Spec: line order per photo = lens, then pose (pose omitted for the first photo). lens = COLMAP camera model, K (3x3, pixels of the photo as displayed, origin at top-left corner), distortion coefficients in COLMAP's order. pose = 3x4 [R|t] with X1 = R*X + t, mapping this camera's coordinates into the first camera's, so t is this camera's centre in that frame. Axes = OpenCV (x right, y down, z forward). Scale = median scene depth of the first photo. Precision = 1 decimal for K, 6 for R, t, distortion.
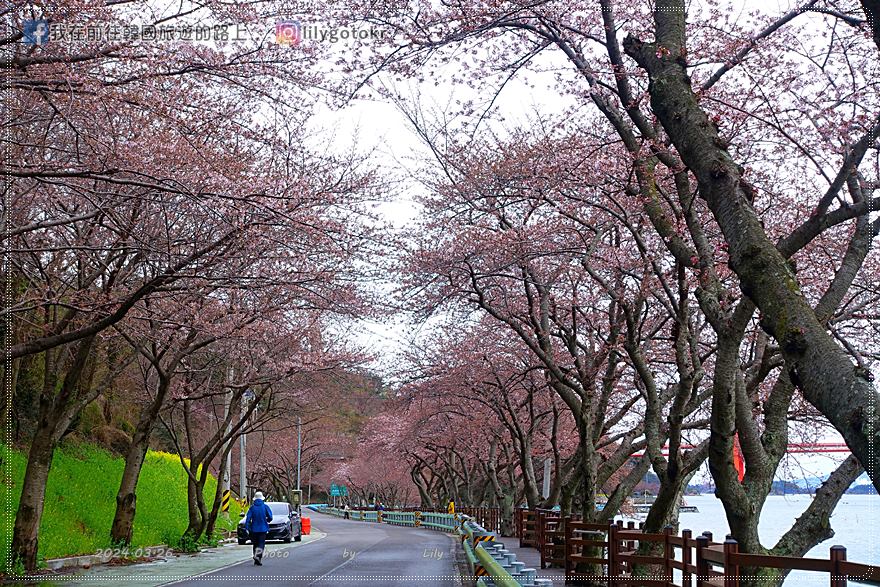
lens RADIAL K [[1784.2, 0, 440.0], [0, 1784.2, 293.5], [0, 0, 1]] dist [-0.035503, 0.063374]
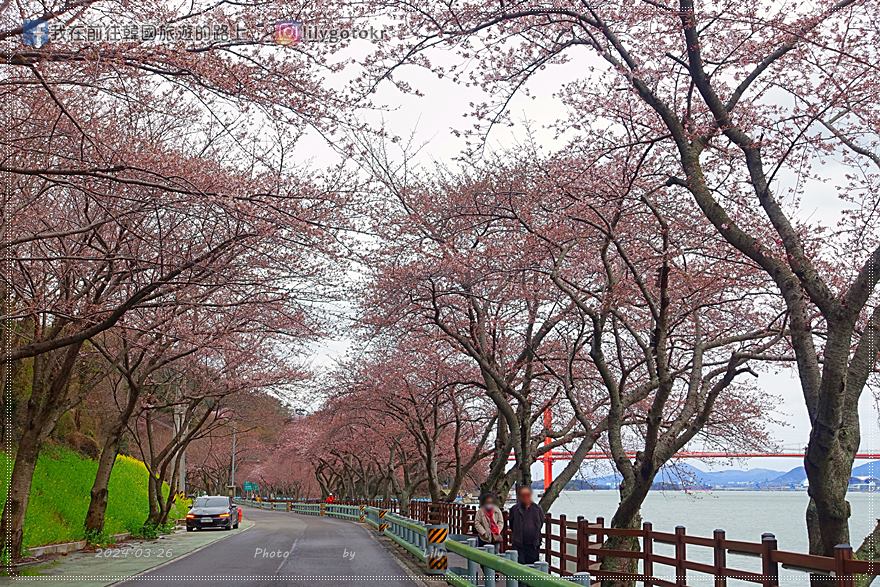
lens RADIAL K [[1282.0, 0, 440.3], [0, 1282.0, 305.0], [0, 0, 1]] dist [0.001267, -0.056781]
pose [[0.994745, 0.017122, 0.100937, -0.042184], [-0.014024, 0.999411, -0.031320, 0.016074], [-0.101414, 0.029740, 0.994400, 0.148299]]
